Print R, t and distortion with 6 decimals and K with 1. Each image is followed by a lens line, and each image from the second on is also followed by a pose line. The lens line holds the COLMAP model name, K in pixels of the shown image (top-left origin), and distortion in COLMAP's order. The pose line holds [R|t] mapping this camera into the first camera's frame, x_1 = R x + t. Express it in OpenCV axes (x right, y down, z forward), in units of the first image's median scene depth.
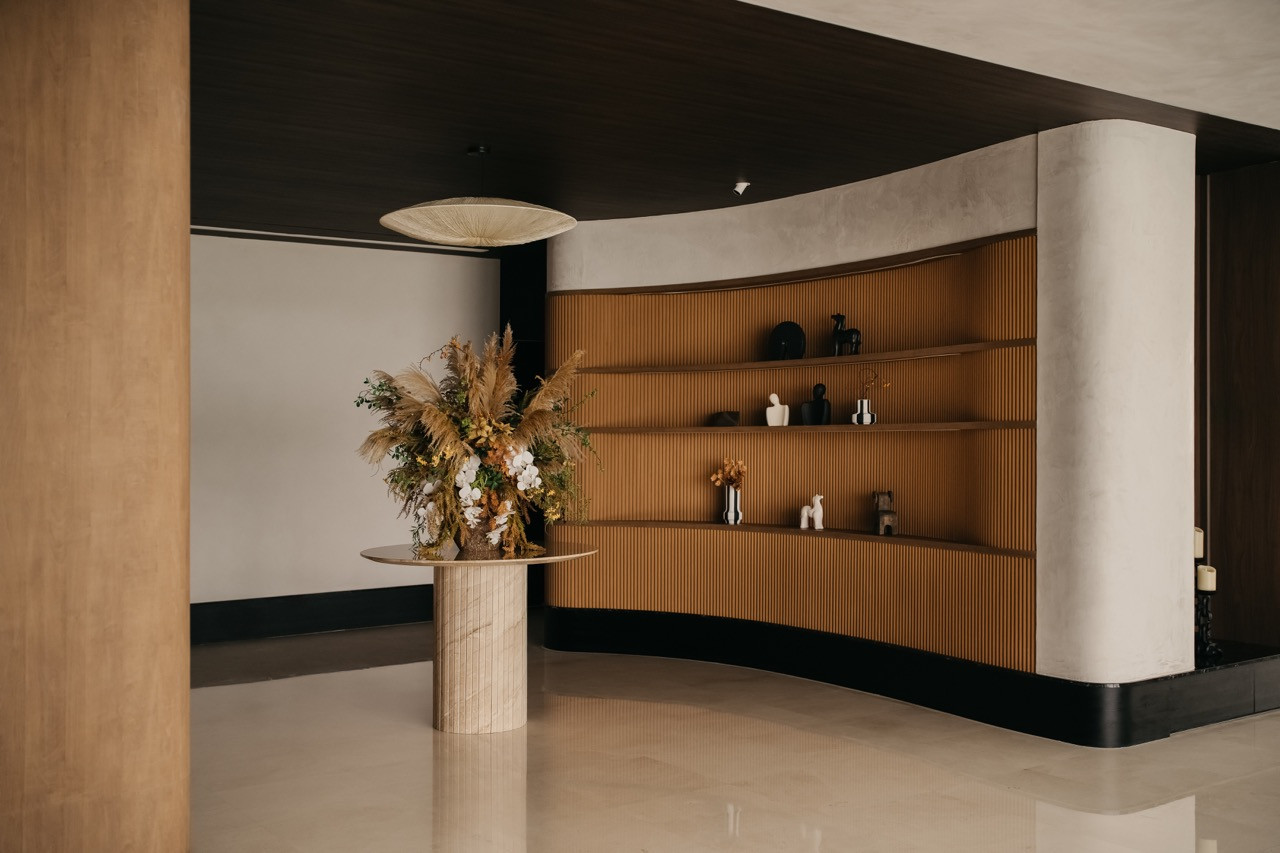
lens RADIAL K [[1230.8, 0, 640.0], [0, 1230.8, 426.5], [0, 0, 1]] dist [-0.009383, -0.001870]
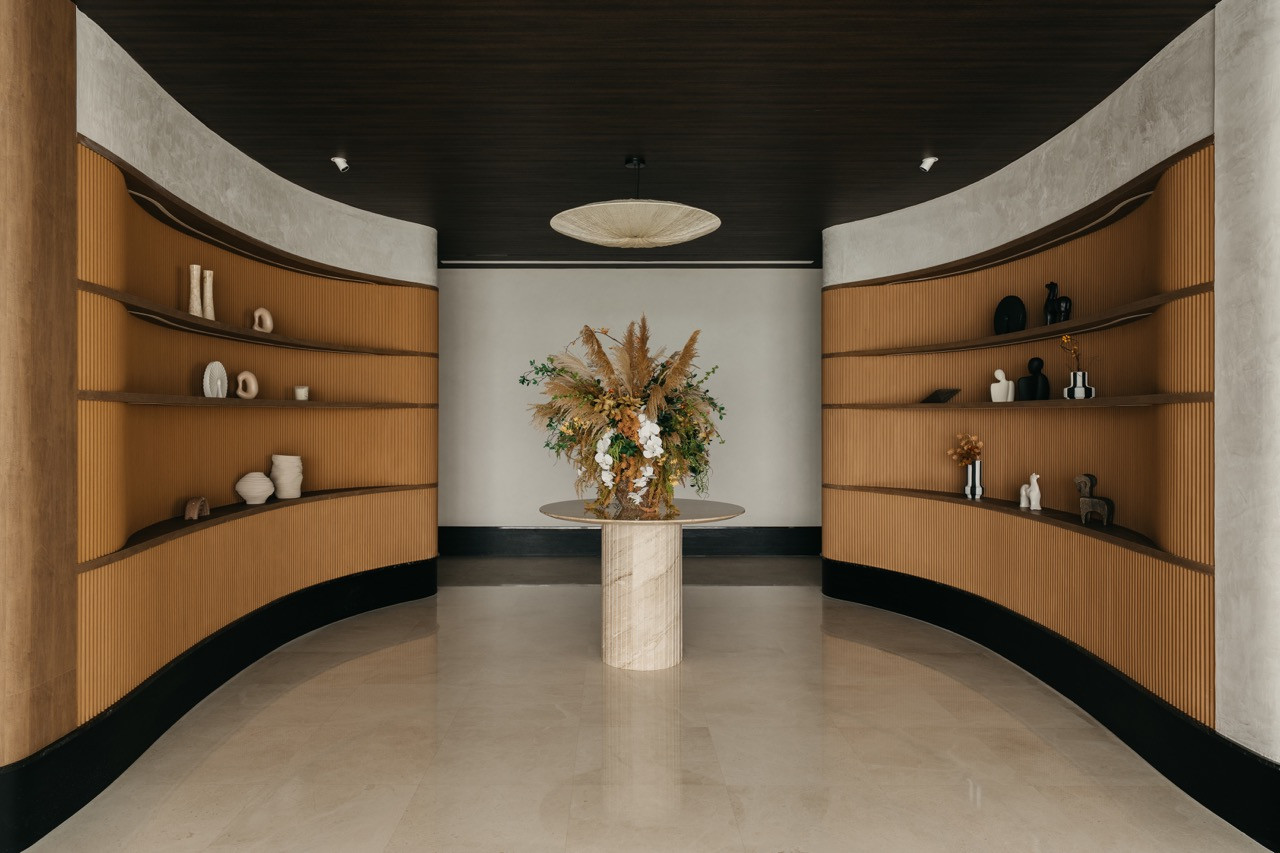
lens RADIAL K [[799.1, 0, 638.1], [0, 799.1, 401.4], [0, 0, 1]] dist [0.003788, 0.000400]
pose [[0.823803, -0.001490, -0.566874, 0.299215], [-0.002837, 0.999973, -0.006751, 0.005300], [0.566869, 0.007170, 0.823777, 0.386660]]
